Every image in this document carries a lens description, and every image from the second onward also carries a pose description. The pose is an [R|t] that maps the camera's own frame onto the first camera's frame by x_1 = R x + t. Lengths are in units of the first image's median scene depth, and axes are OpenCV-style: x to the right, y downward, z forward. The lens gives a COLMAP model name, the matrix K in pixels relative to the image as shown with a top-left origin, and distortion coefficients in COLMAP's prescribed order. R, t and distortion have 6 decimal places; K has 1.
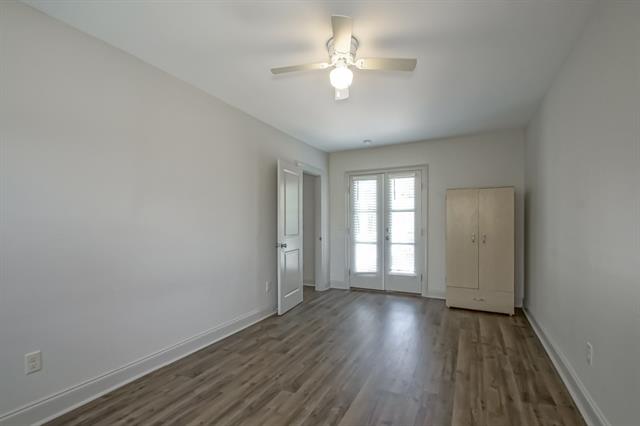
lens RADIAL K [[295.0, 0, 314.5], [0, 295.0, 220.1], [0, 0, 1]] dist [0.017214, -0.000019]
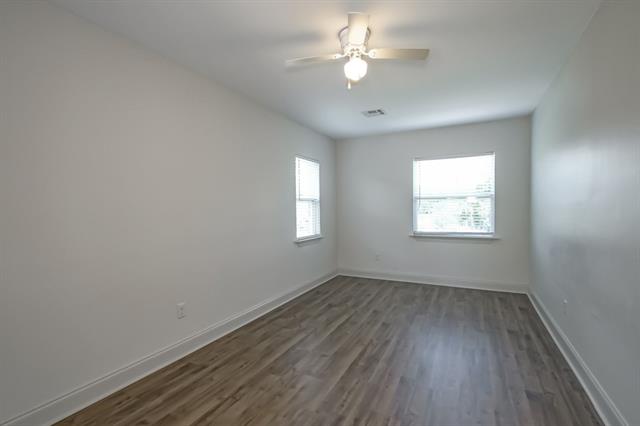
lens RADIAL K [[295.0, 0, 314.5], [0, 295.0, 220.1], [0, 0, 1]] dist [0.017214, -0.000019]
pose [[-0.999908, 0.013087, -0.003468, 0.240659], [0.012962, 0.999339, 0.033976, -0.022728], [0.003910, 0.033928, -0.999417, 2.021066]]
